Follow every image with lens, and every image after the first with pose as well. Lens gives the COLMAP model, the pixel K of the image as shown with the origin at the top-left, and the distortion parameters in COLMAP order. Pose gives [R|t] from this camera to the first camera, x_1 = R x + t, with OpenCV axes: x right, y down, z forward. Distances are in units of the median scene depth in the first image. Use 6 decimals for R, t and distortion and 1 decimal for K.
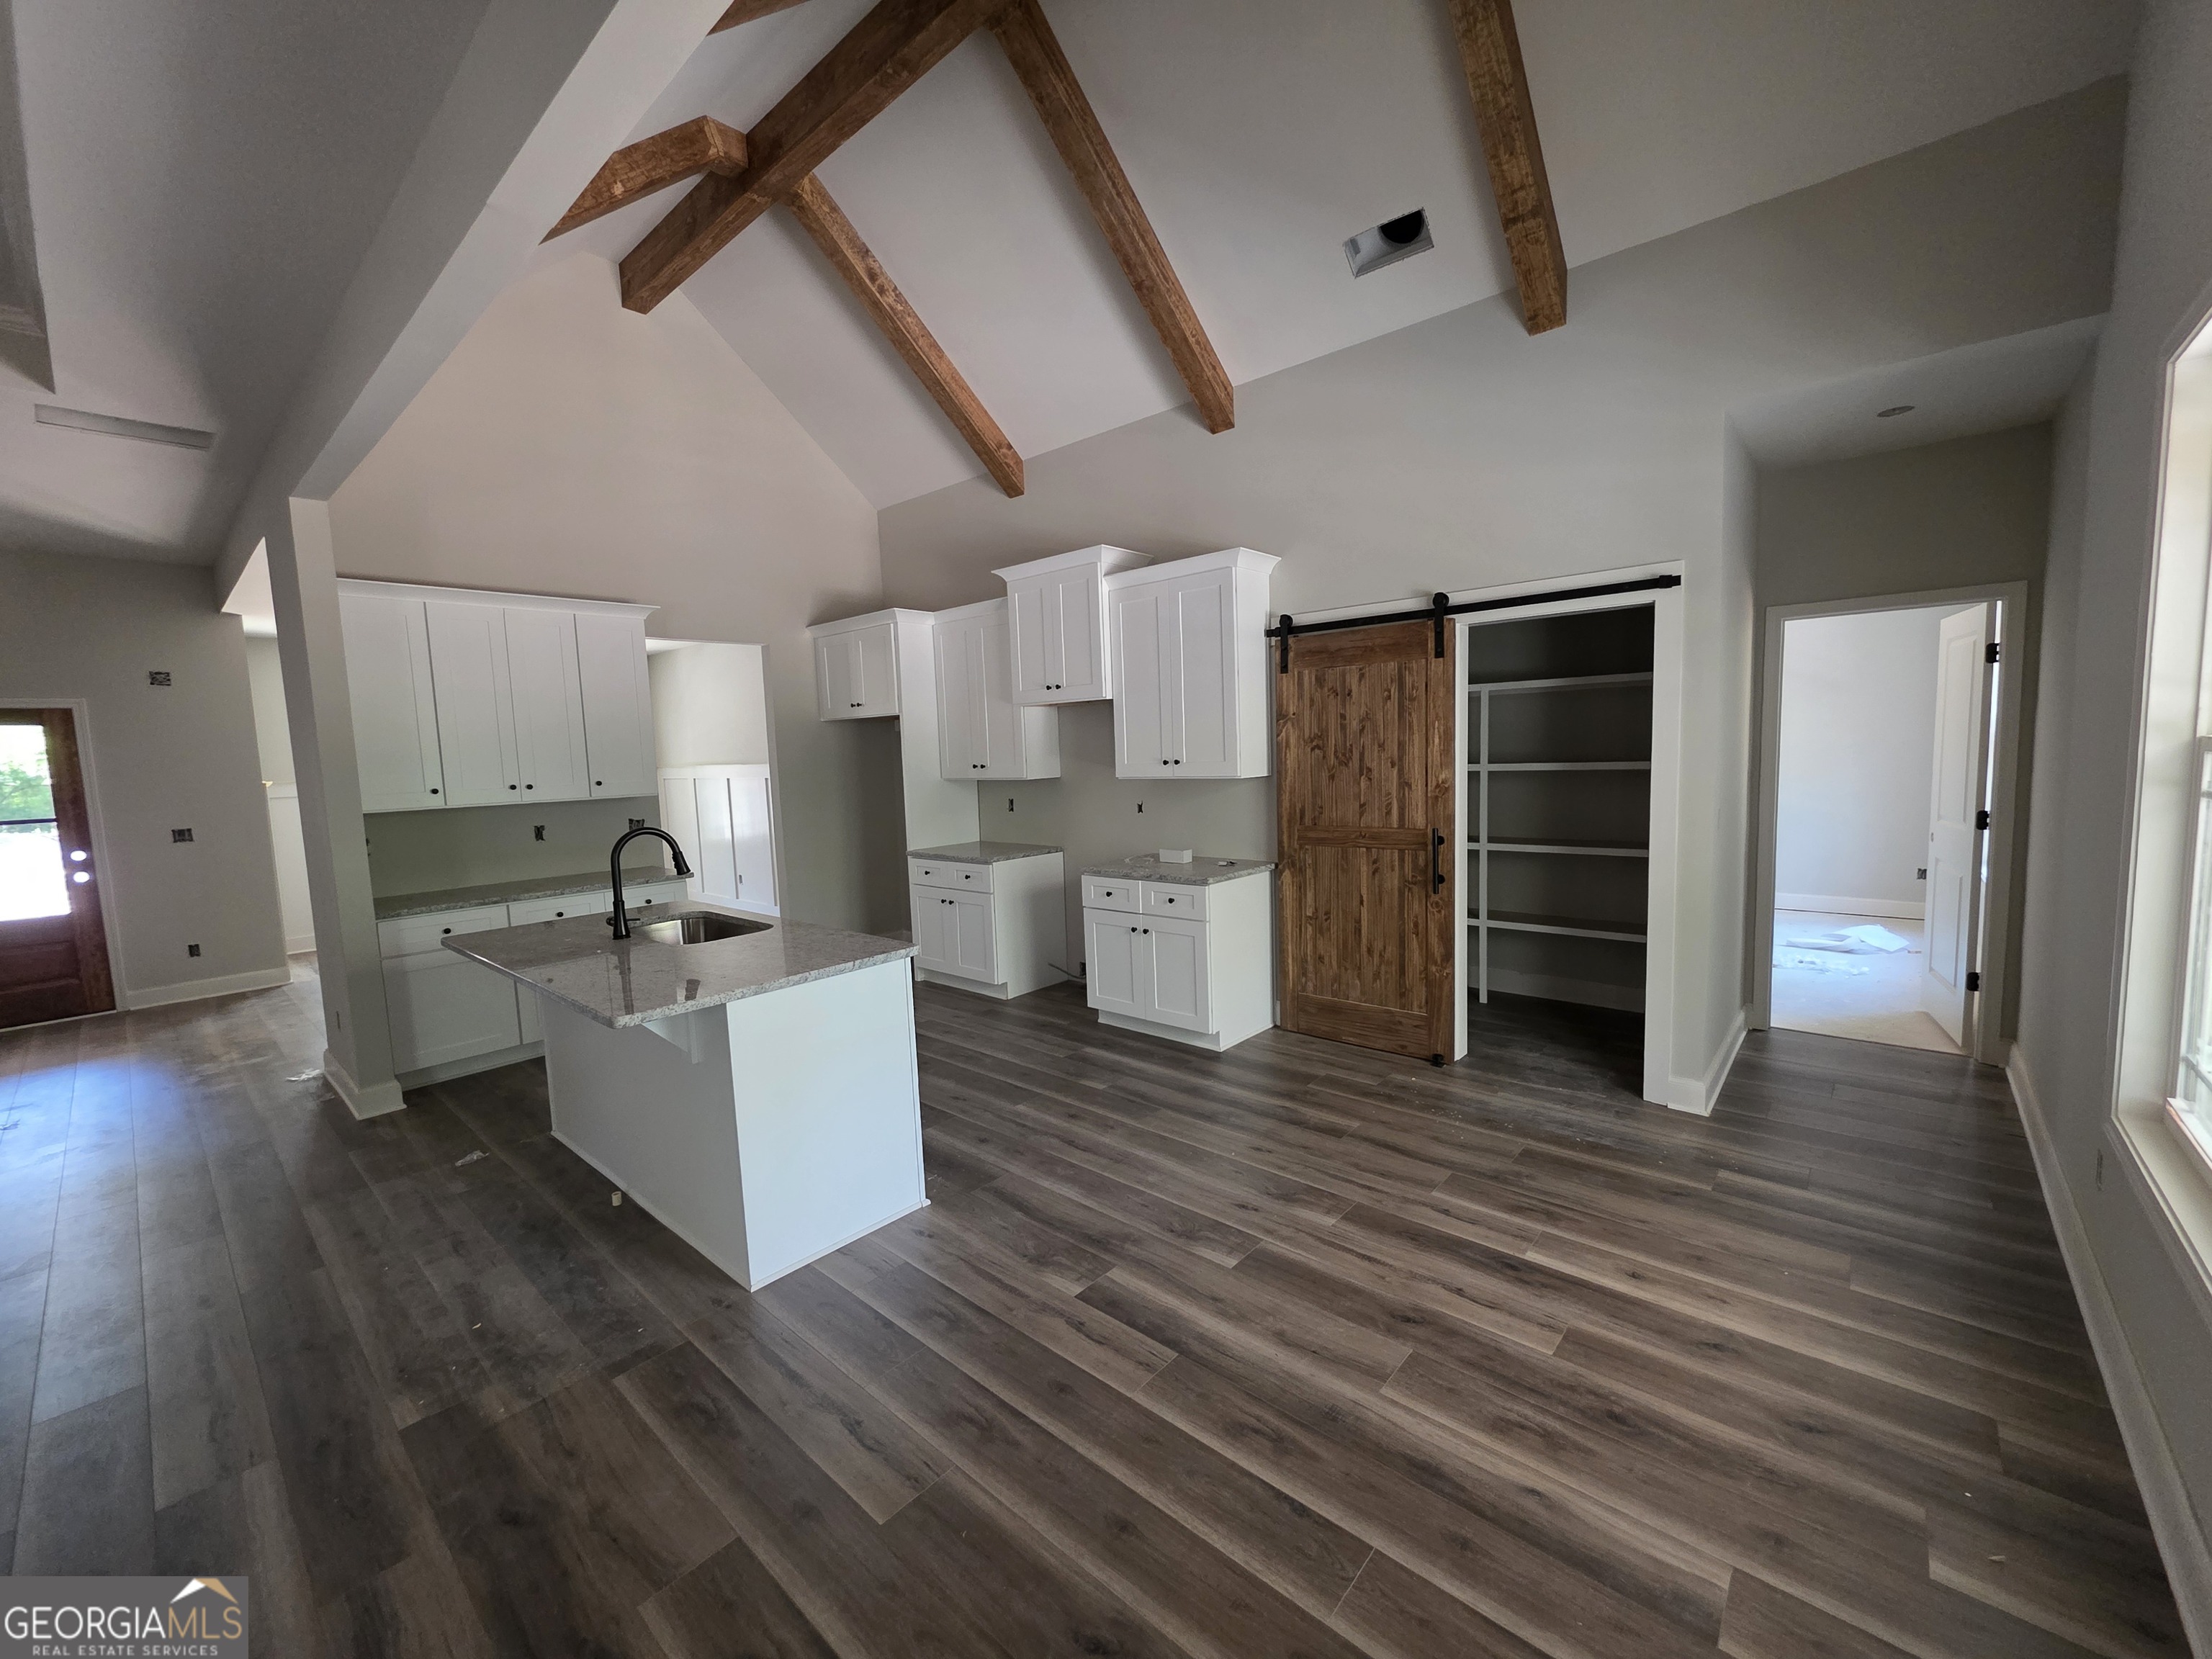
lens RADIAL K [[868.5, 0, 1106.9], [0, 868.5, 835.0], [0, 0, 1]] dist [-0.001748, 0.000992]
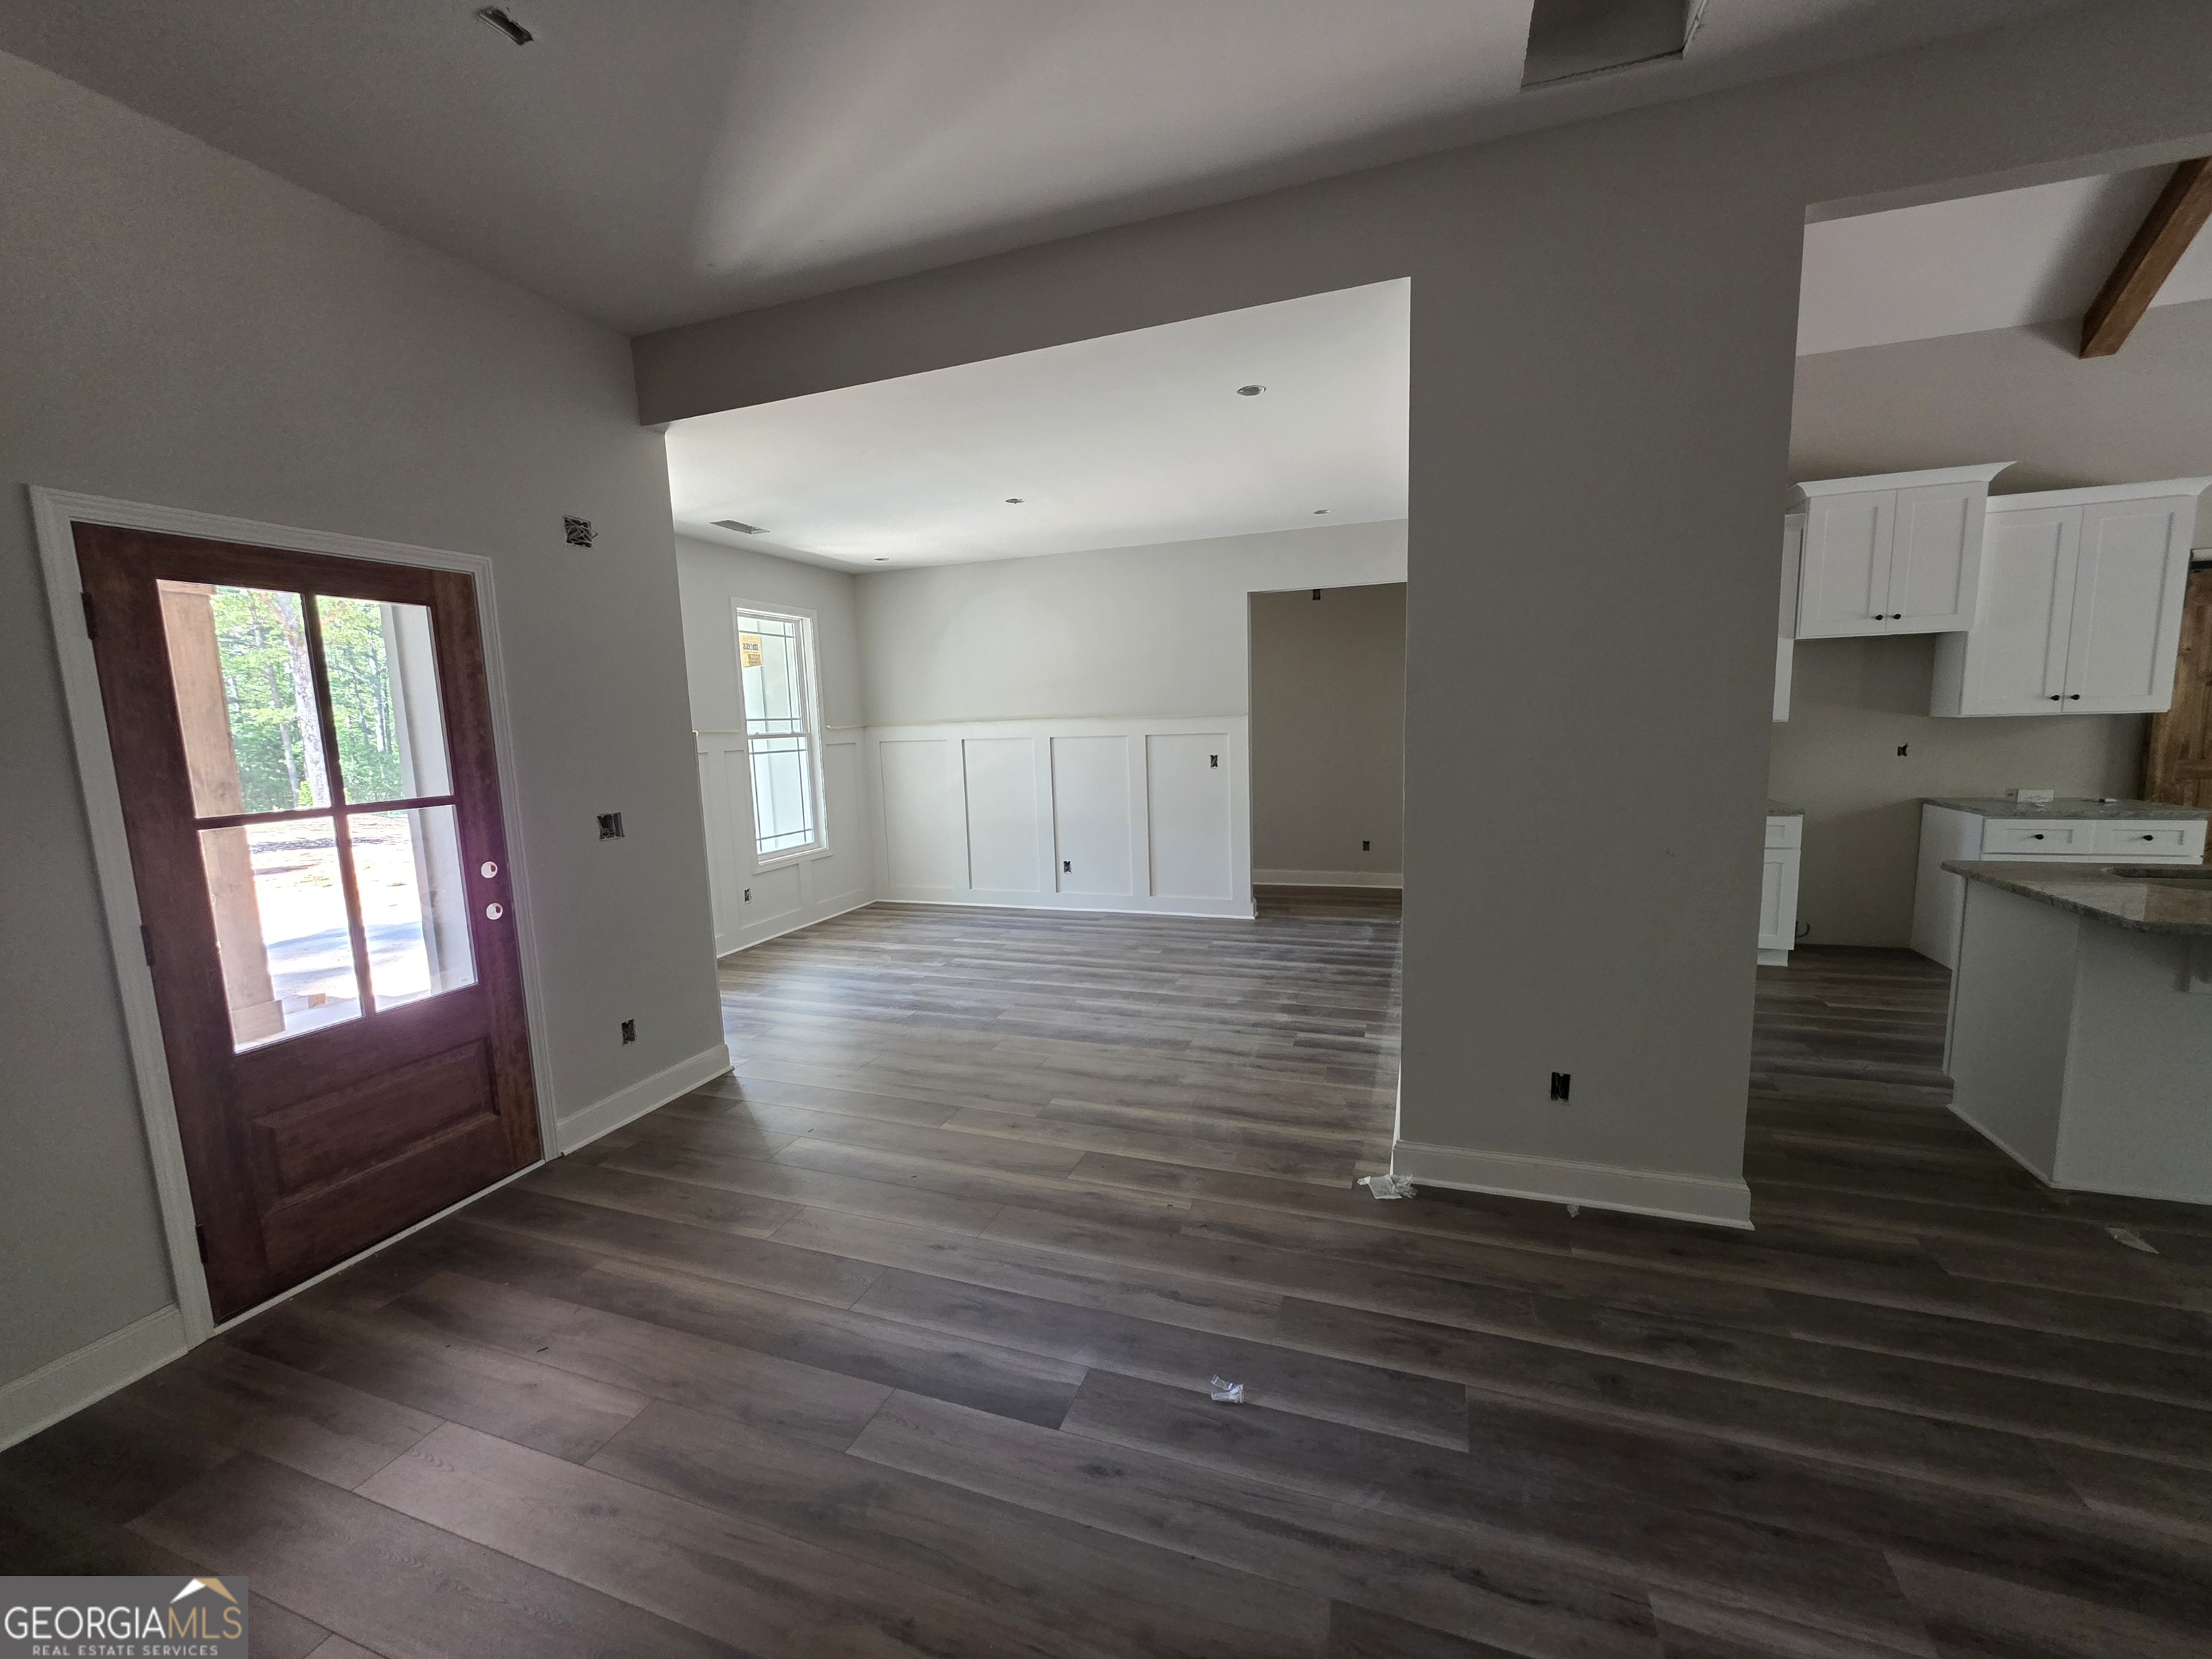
lens RADIAL K [[868.5, 0, 1127.9], [0, 868.5, 839.1], [0, 0, 1]] dist [-0.001748, 0.000992]
pose [[0.929920, -0.046537, 0.364807, -1.031157], [0.036266, 0.998731, 0.034959, 0.001434], [-0.365970, -0.019279, 0.930427, 0.397136]]
